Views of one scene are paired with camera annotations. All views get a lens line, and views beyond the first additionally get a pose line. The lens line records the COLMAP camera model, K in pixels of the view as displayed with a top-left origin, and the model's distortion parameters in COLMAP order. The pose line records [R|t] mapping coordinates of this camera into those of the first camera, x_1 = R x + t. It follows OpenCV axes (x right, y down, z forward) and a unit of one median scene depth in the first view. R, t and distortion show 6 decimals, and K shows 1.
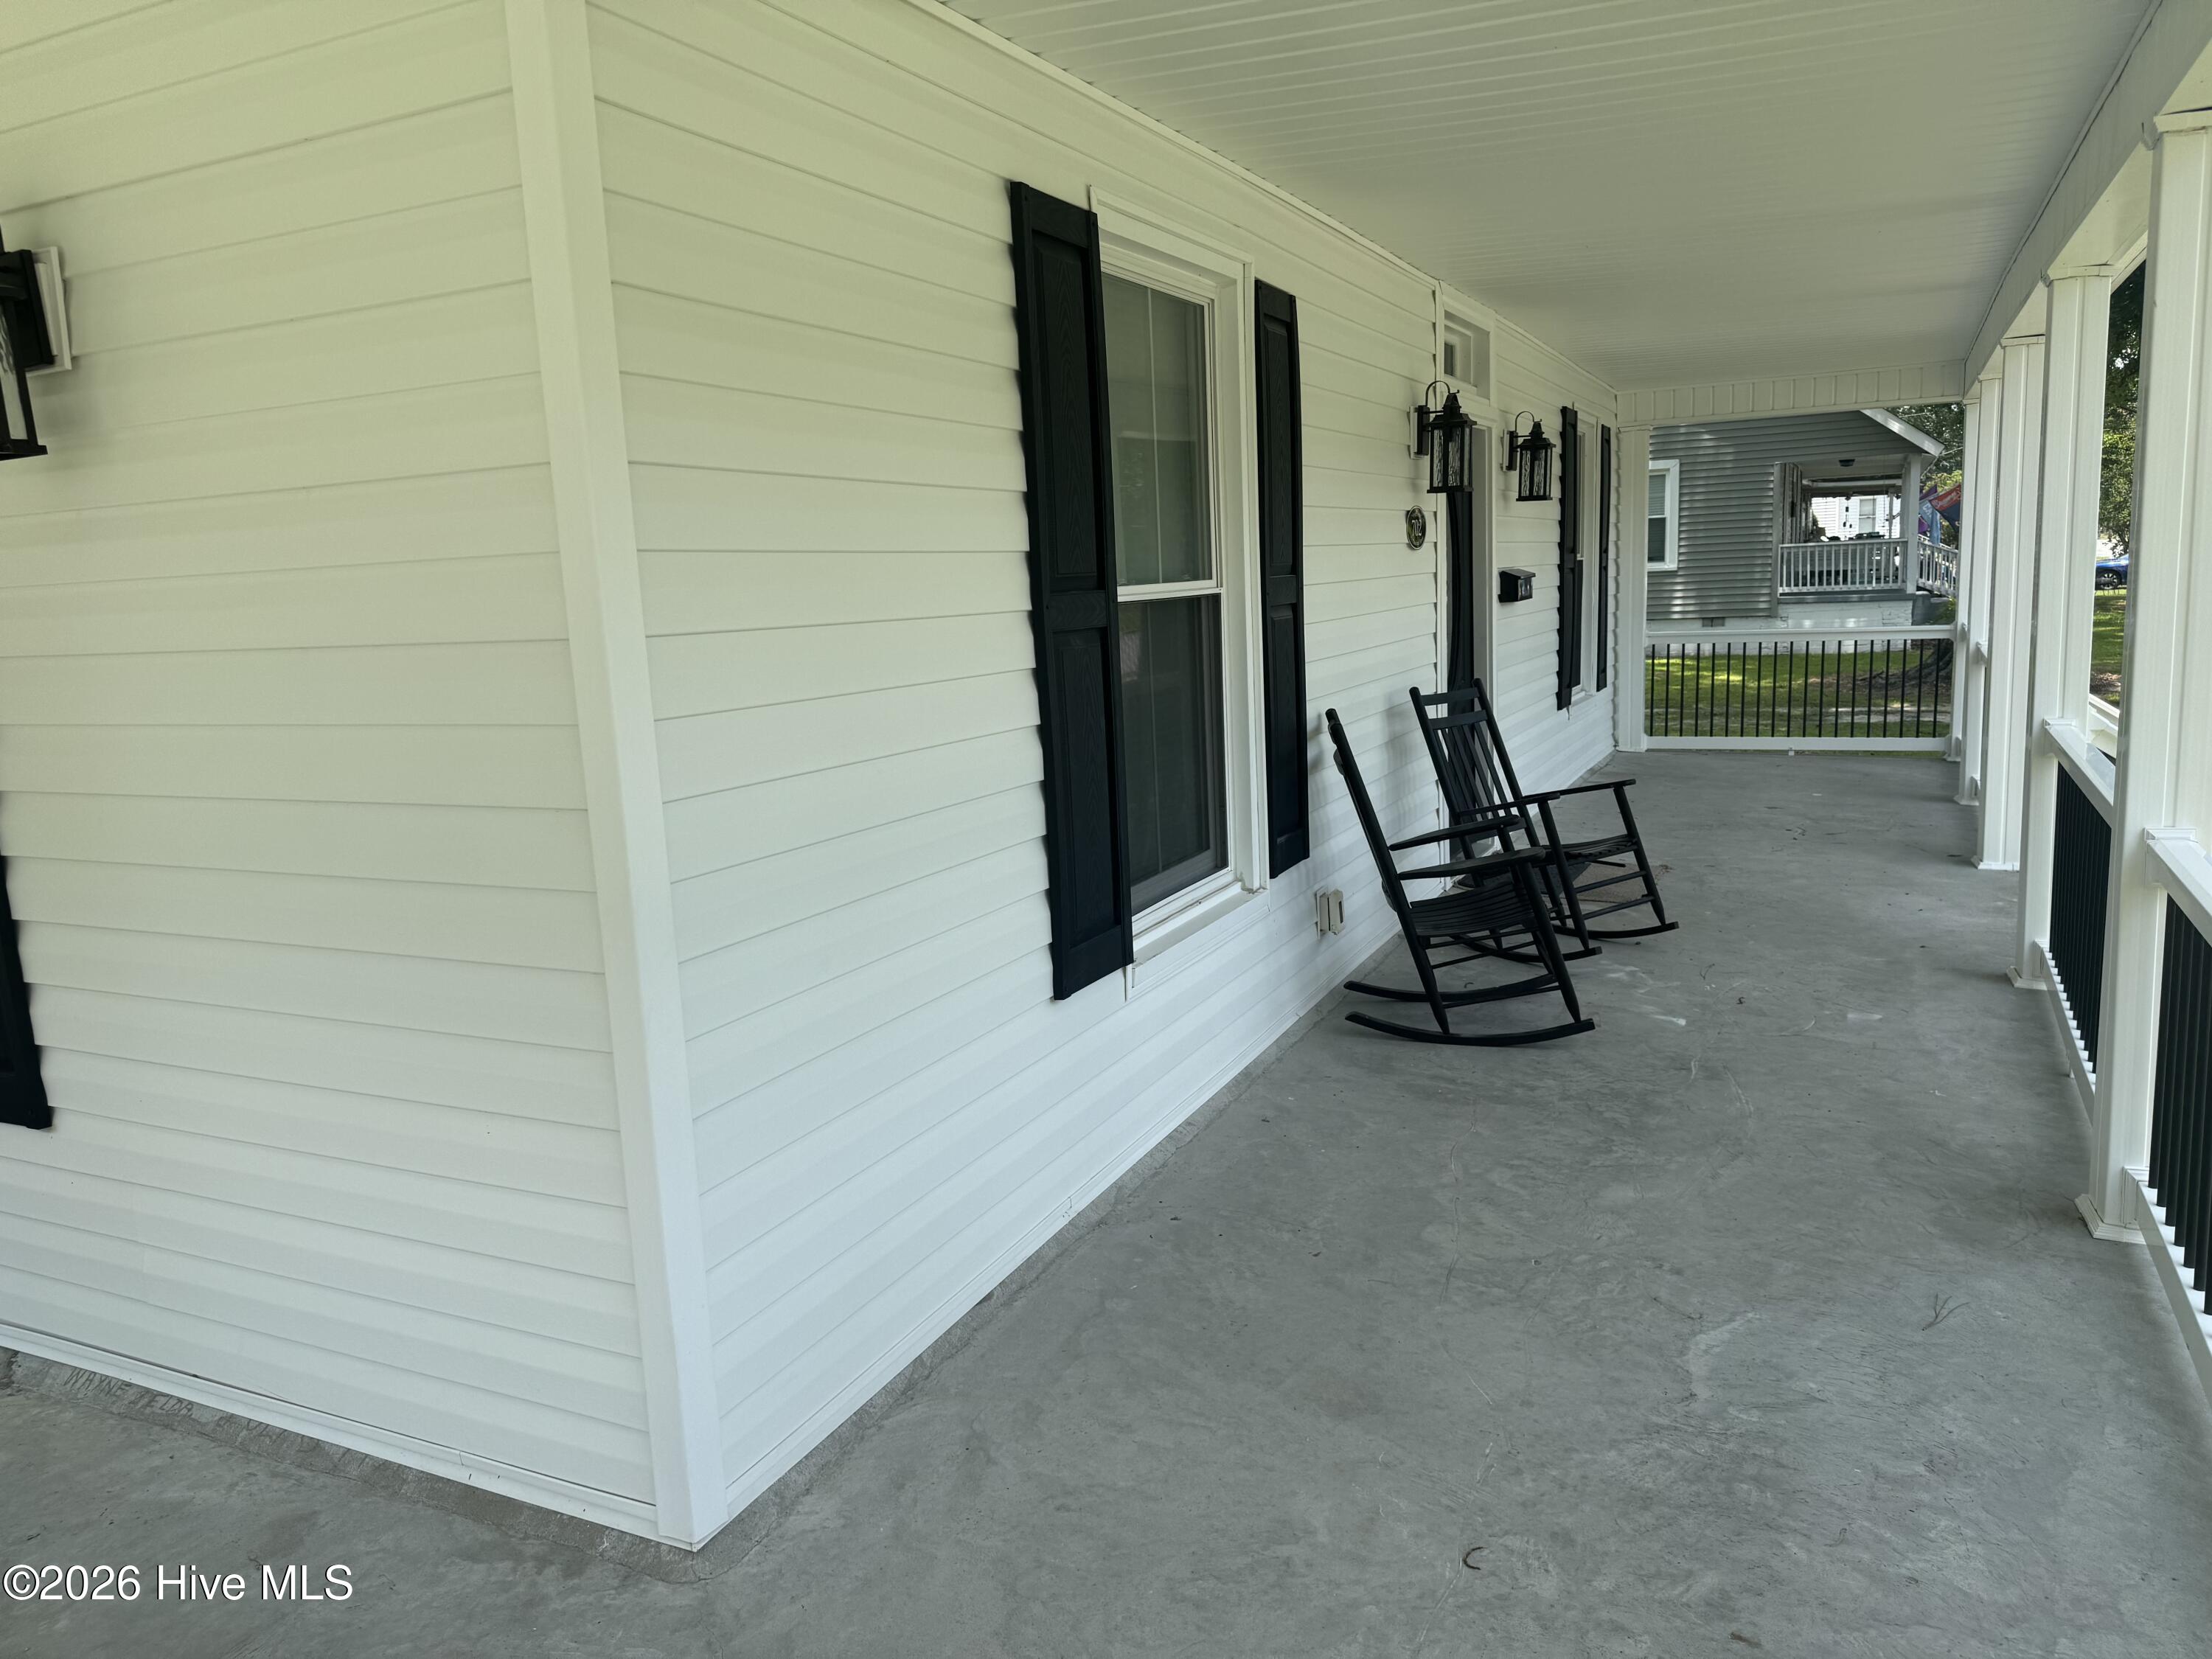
lens RADIAL K [[1539.5, 0, 1106.0], [0, 1539.5, 829.5], [0, 0, 1]] dist [0.090543, -0.119824]
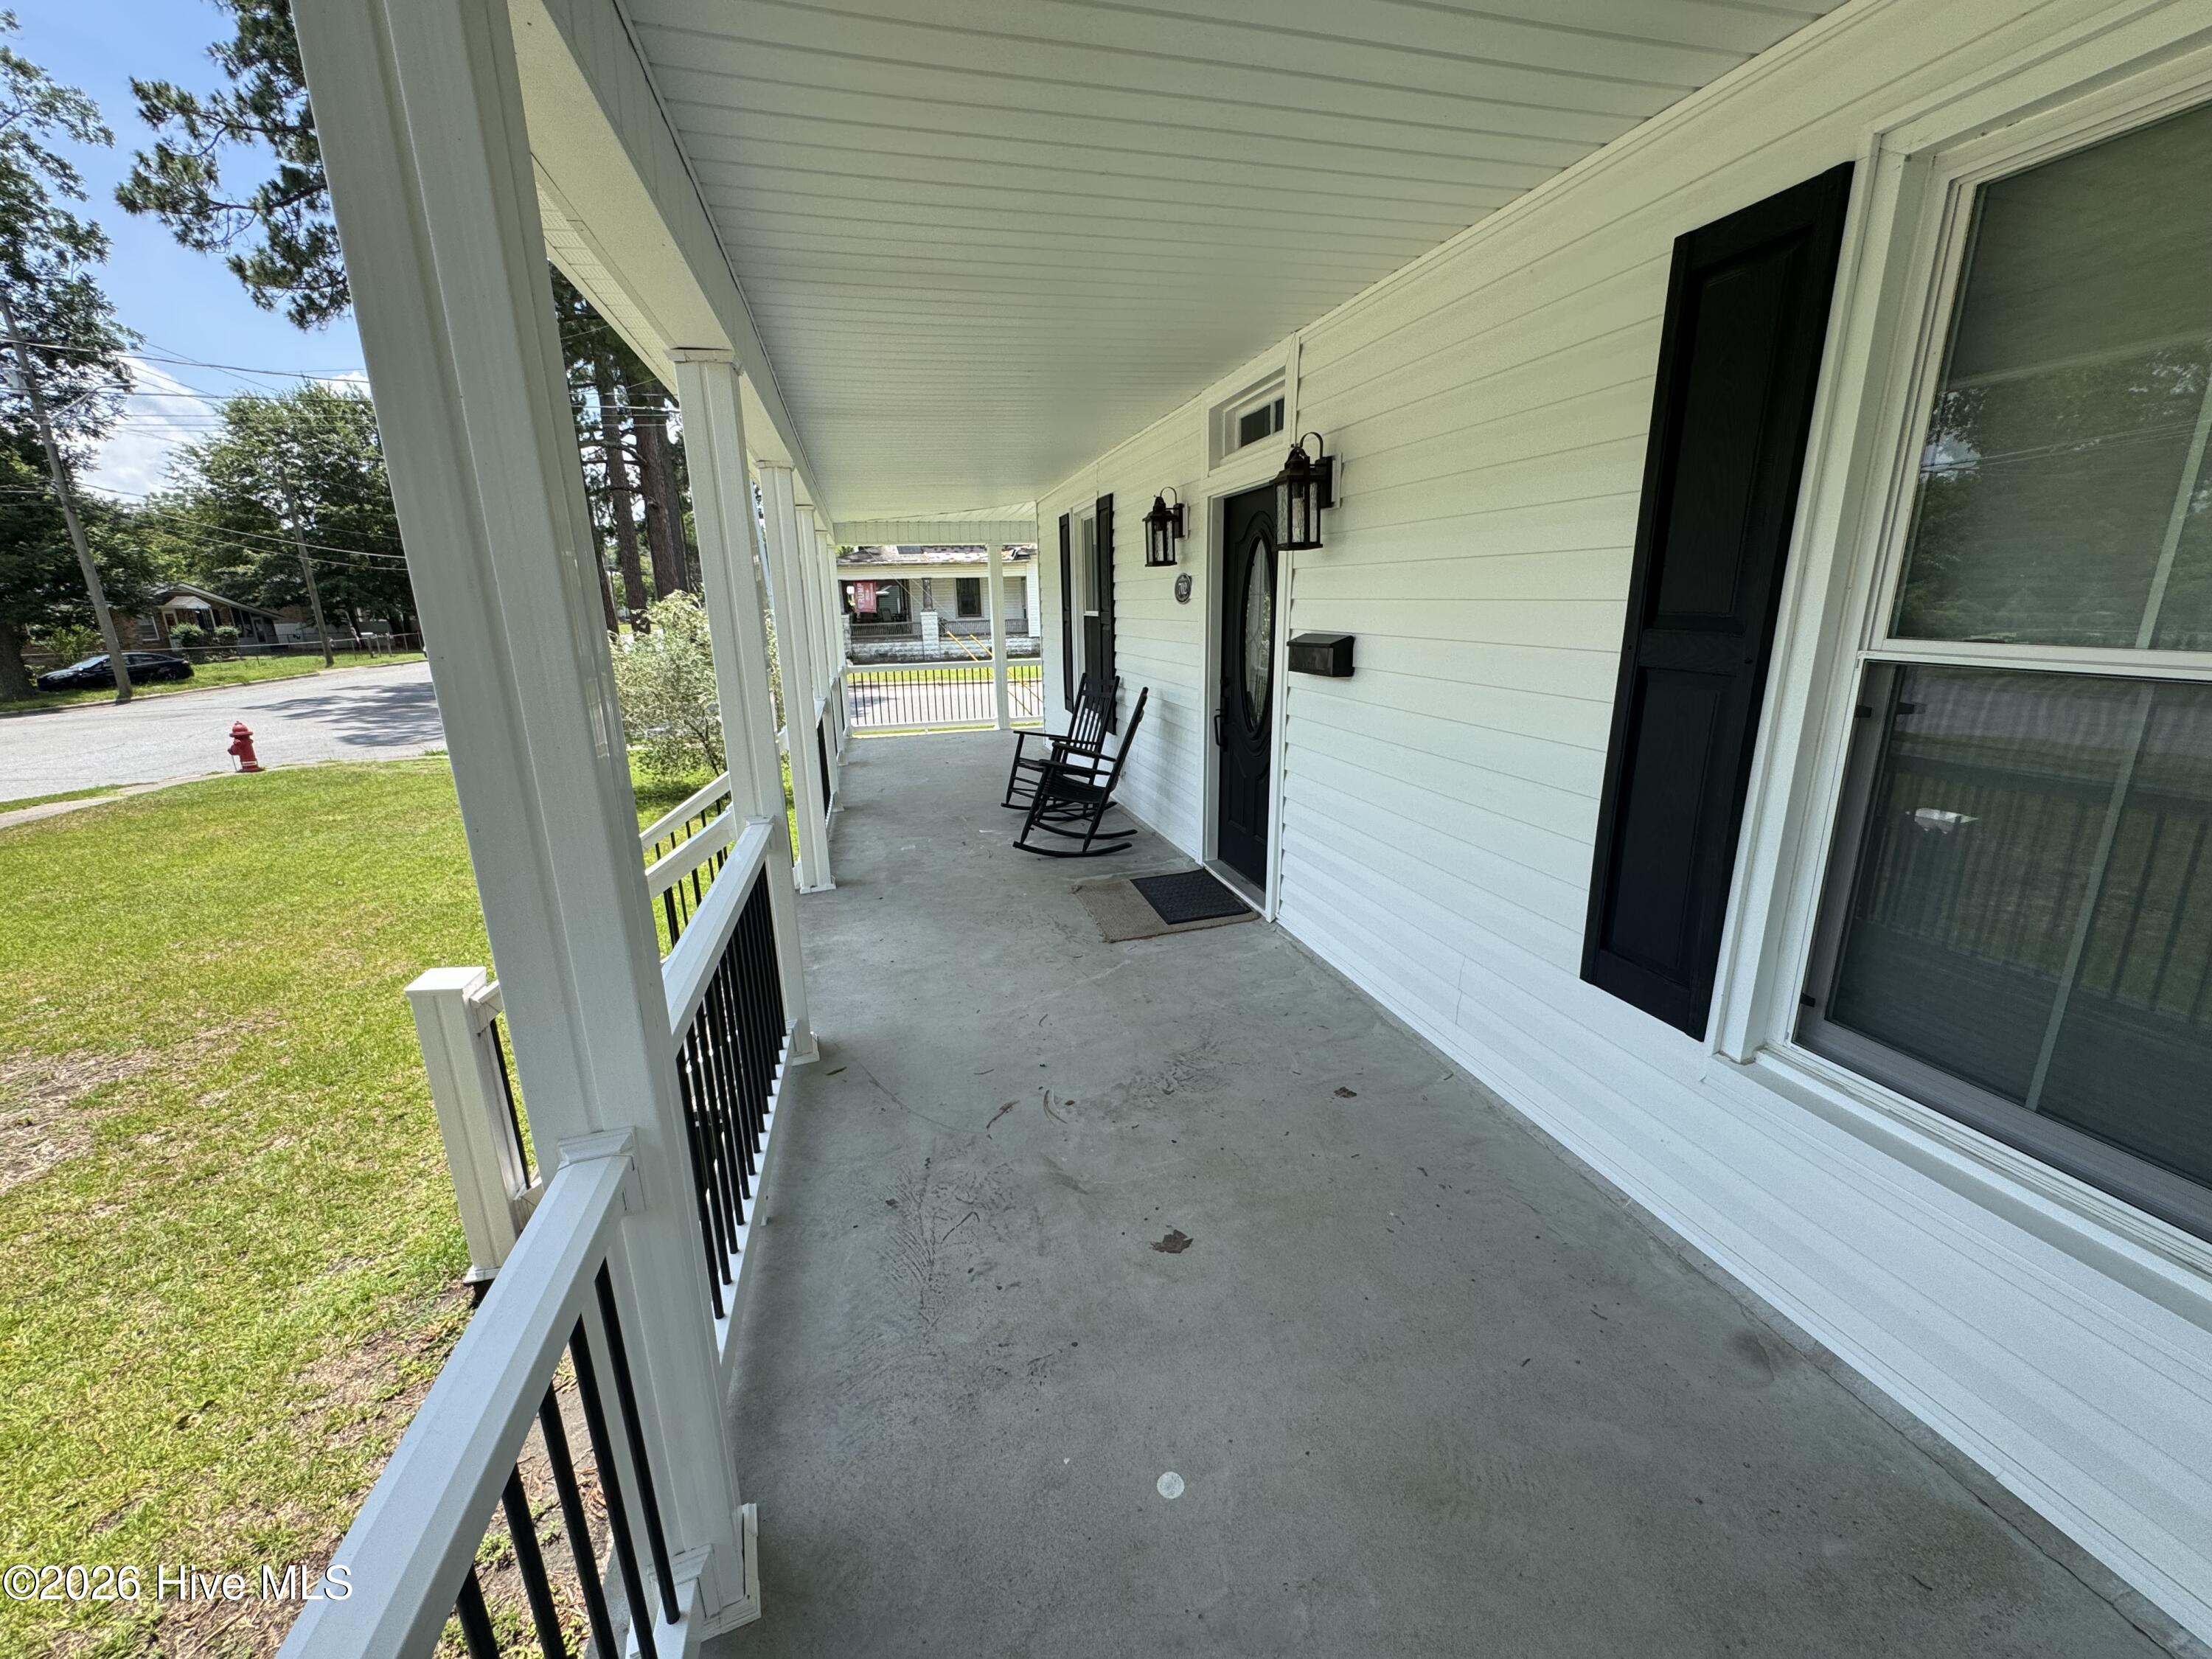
lens RADIAL K [[880.2, 0, 1105.6], [0, 880.2, 825.4], [0, 0, 1]] dist [0.000630, 0.000055]
pose [[-0.756588, 0.234372, -0.610445, 1.015271], [-0.041391, 0.914520, 0.402418, -0.398570], [0.652580, 0.329732, -0.682214, 2.003153]]
